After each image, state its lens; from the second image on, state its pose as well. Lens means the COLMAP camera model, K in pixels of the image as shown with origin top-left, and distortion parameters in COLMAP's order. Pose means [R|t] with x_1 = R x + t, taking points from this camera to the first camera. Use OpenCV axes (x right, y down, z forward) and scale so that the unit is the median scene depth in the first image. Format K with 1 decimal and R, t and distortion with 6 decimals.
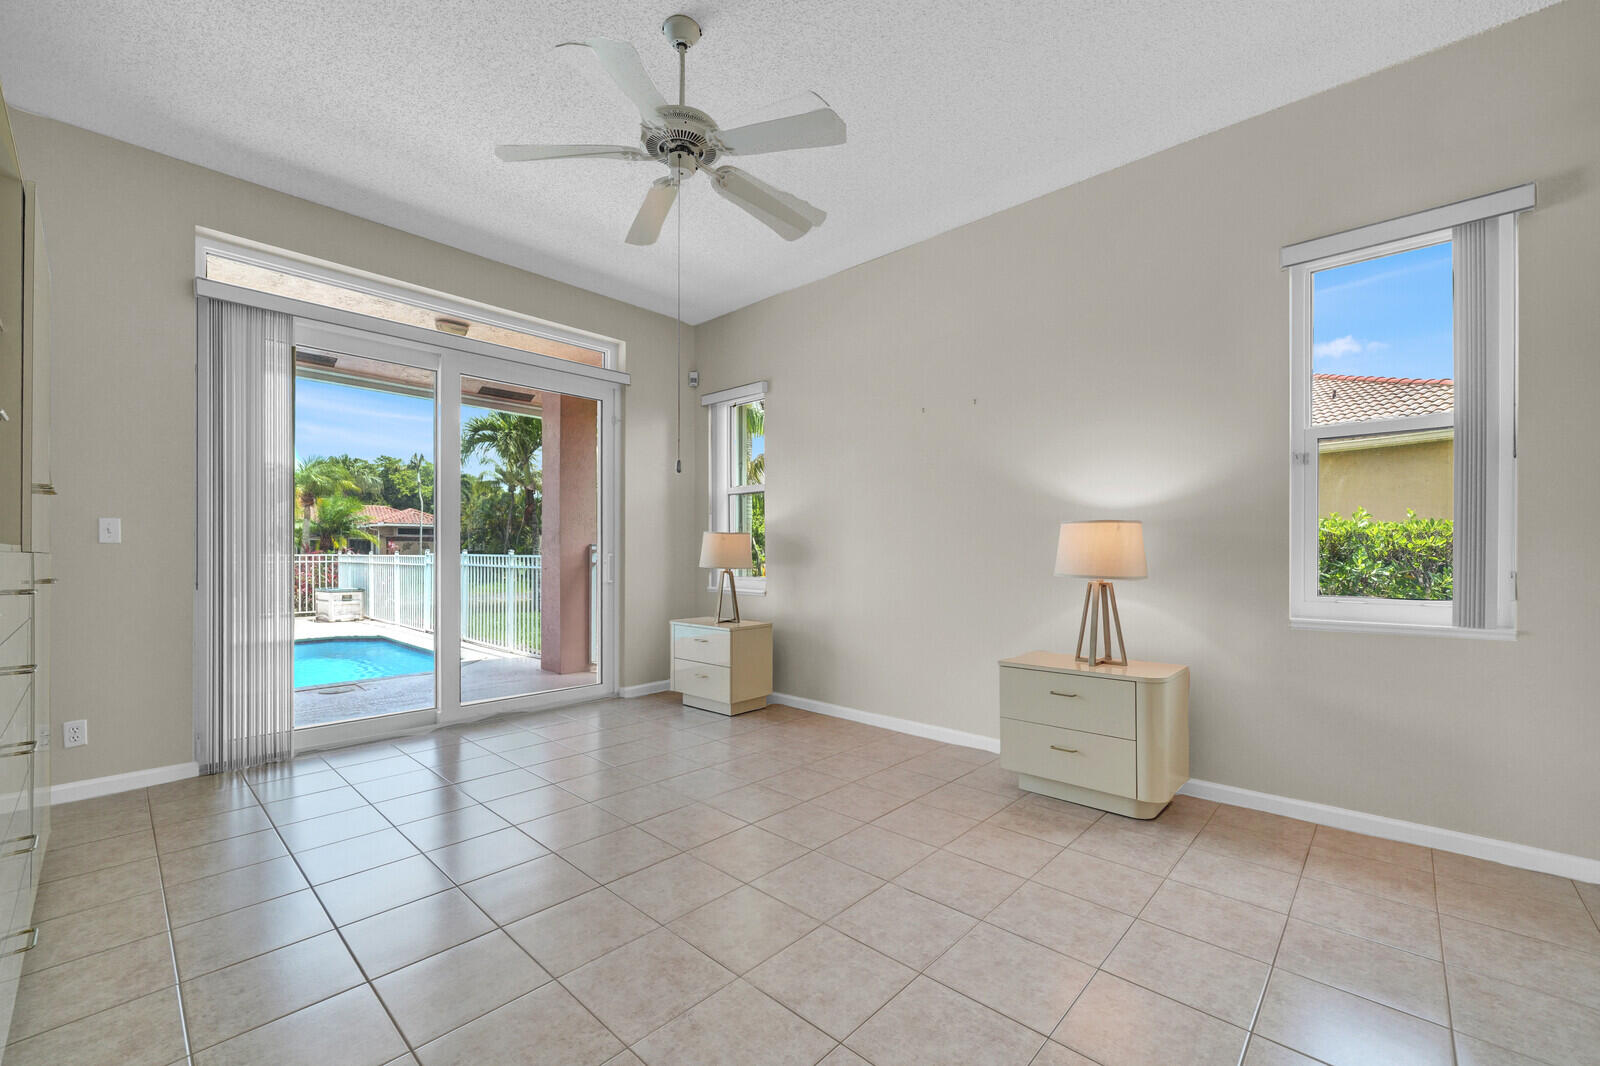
lens RADIAL K [[642.7, 0, 798.9], [0, 642.7, 550.2], [0, 0, 1]] dist [-0.001583, 0.000021]
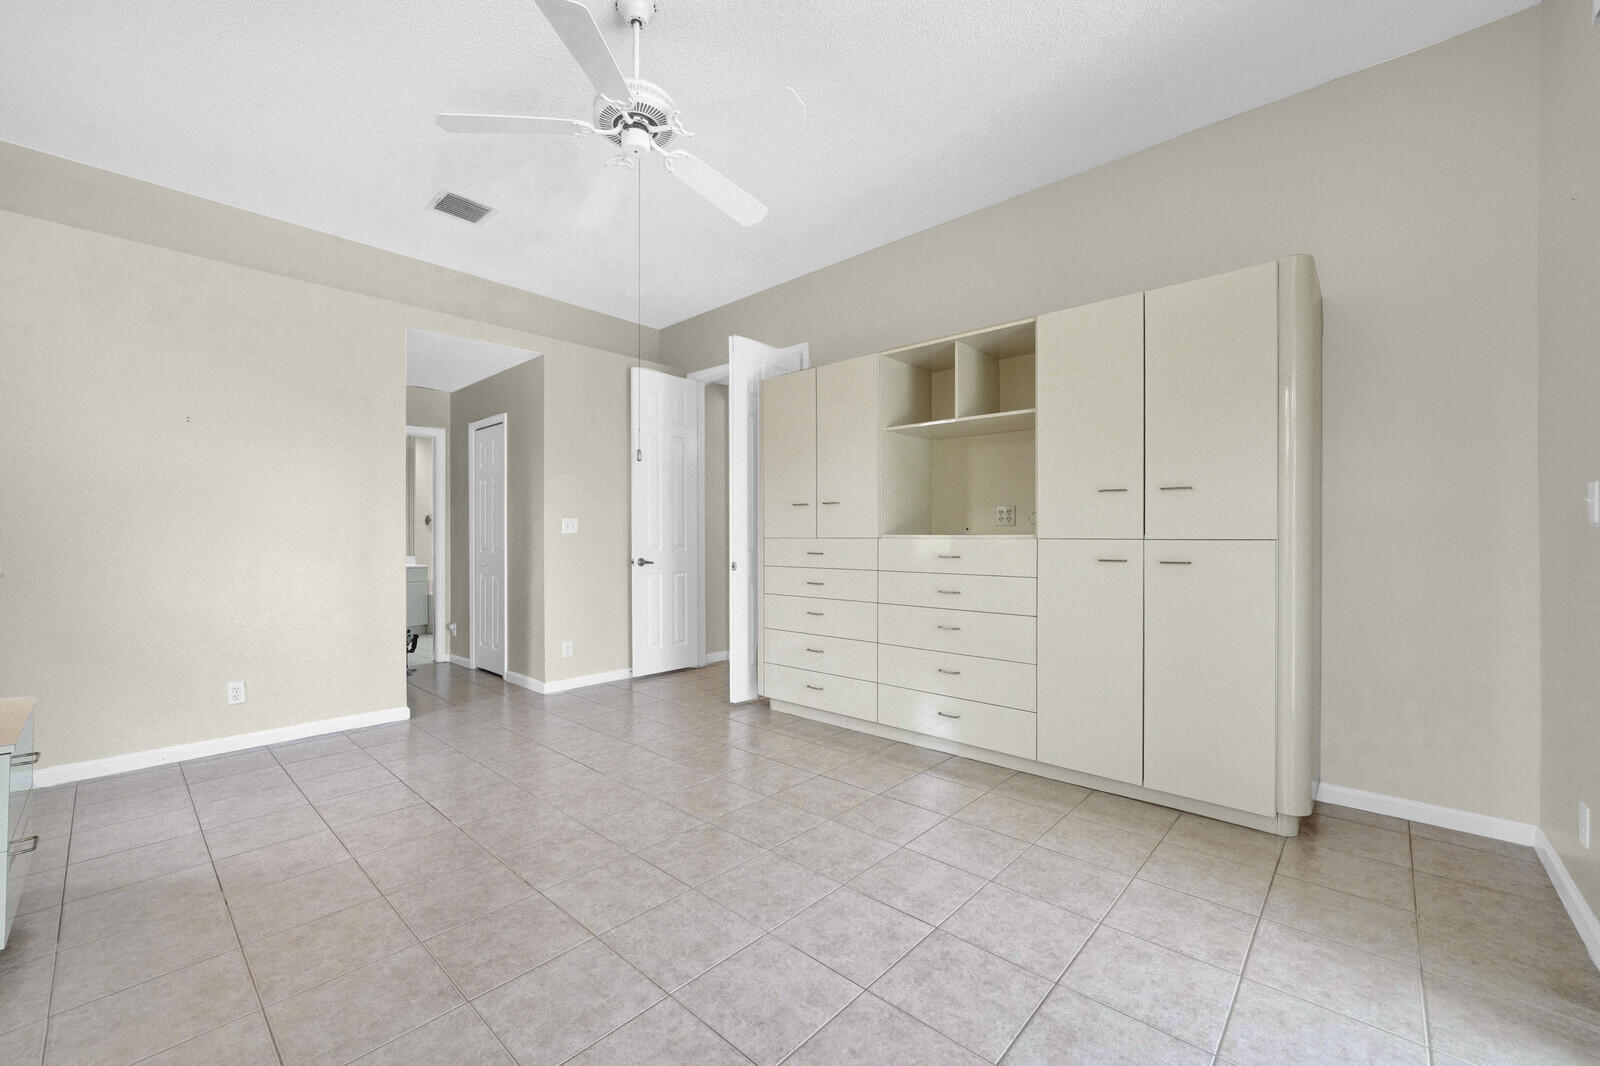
lens RADIAL K [[642.7, 0, 798.9], [0, 642.7, 550.2], [0, 0, 1]] dist [-0.001583, 0.000021]
pose [[-0.999996, -0.001623, -0.002104, -0.342469], [-0.001647, 0.999933, 0.011493, 0.008697], [0.002086, 0.011496, -0.999932, 1.579169]]
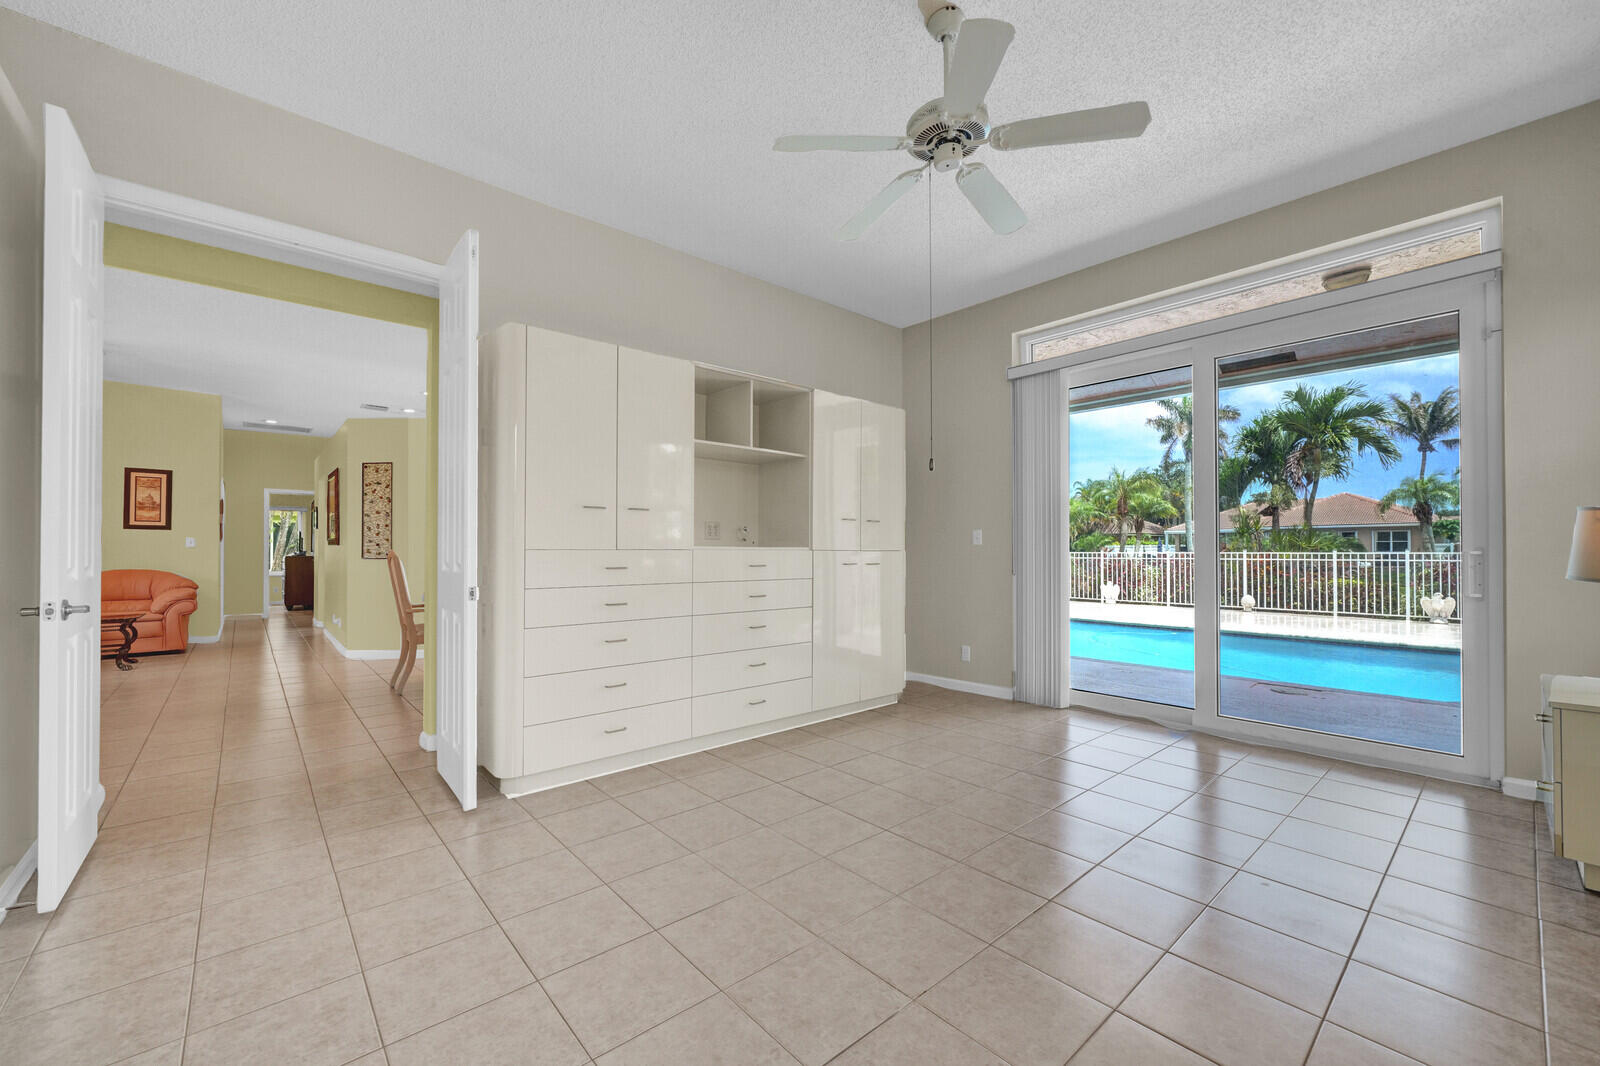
lens RADIAL K [[642.7, 0, 798.9], [0, 642.7, 550.2], [0, 0, 1]] dist [-0.001583, 0.000021]
pose [[-0.099054, -0.000266, -0.995082, 0.652247], [0.003818, 0.999993, -0.000648, 0.002177], [0.995075, -0.003863, -0.099052, 0.699020]]
